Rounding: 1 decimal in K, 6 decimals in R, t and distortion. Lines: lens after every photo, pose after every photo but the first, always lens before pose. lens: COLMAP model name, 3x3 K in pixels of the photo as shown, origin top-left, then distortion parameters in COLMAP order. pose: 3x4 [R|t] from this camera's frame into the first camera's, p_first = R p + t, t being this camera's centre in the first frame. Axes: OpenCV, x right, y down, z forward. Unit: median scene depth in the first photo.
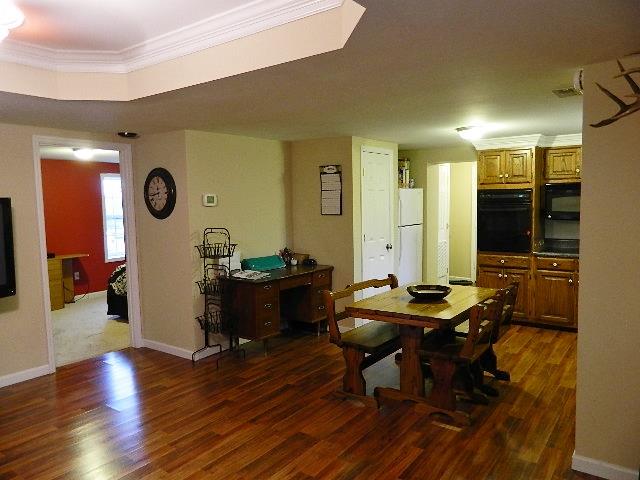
lens RADIAL K [[468.8, 0, 320.0], [0, 468.8, 240.0], [0, 0, 1]] dist [0.034685, -0.000860]
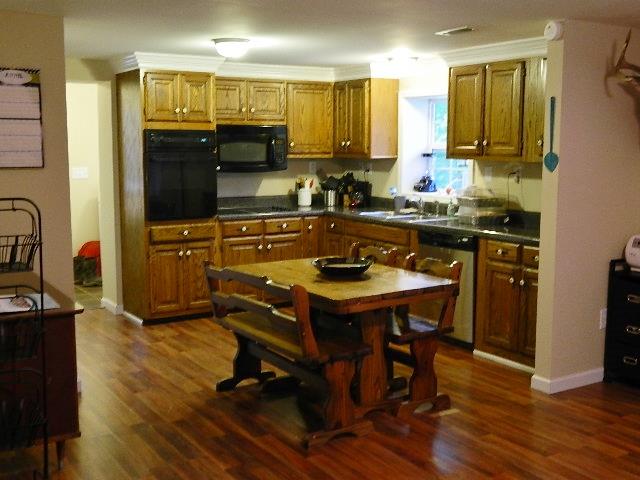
lens RADIAL K [[770.7, 0, 320.0], [0, 770.7, 240.0], [0, 0, 1]] dist [0.087376, 0.006651]
pose [[0.361000, -0.098300, 0.927371, -0.635500], [0.065227, 0.994655, 0.080040, -0.024321], [-0.930282, 0.031595, 0.365482, 0.404858]]
